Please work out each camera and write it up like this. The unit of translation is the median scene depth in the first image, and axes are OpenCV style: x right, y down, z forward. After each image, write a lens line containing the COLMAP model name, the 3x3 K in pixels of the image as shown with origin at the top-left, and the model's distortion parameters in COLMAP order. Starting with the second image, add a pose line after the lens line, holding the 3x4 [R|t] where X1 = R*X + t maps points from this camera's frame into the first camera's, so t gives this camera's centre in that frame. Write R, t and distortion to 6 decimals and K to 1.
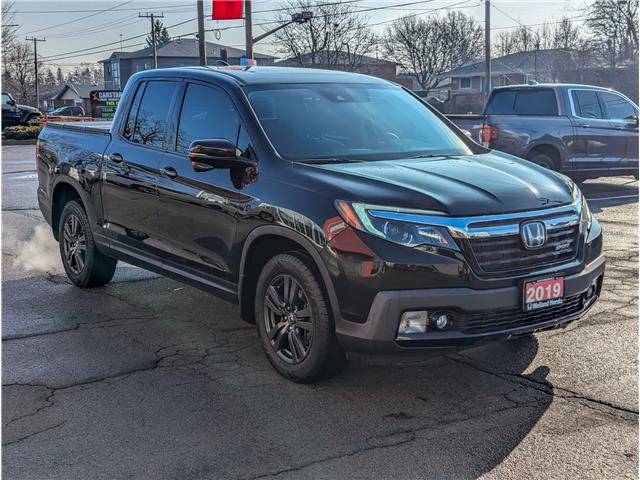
lens RADIAL K [[887.5, 0, 320.0], [0, 887.5, 240.0], [0, 0, 1]] dist [0.153230, -0.584223]
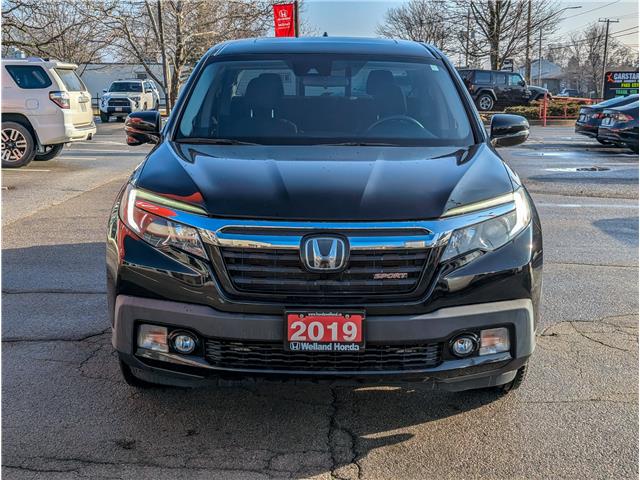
lens RADIAL K [[887.5, 0, 320.0], [0, 887.5, 240.0], [0, 0, 1]] dist [0.153230, -0.584223]
pose [[0.809032, 0.117923, -0.575814, 0.661036], [-0.106766, 0.992853, 0.053321, -0.056079], [0.577987, 0.018339, 0.815840, 0.384951]]
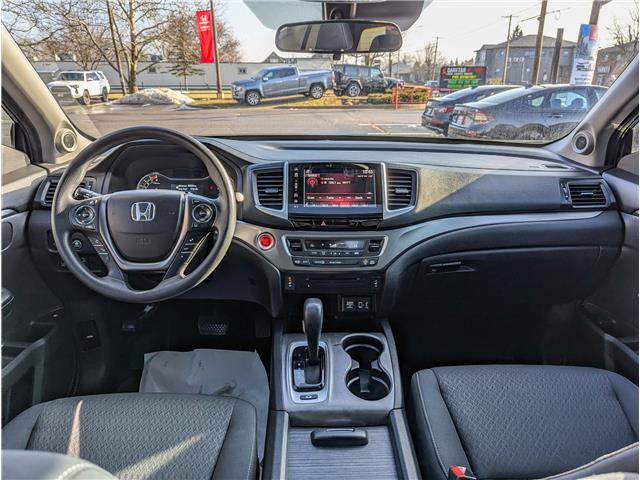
lens RADIAL K [[449.2, 0, 321.2], [0, 449.2, 247.4], [0, 0, 1]] dist [0.025778, -0.006551]
pose [[0.852020, 0.203115, -0.482500, -0.294448], [-0.099441, 0.967677, 0.231761, -0.422449], [0.513979, -0.149484, 0.844678, 2.852640]]
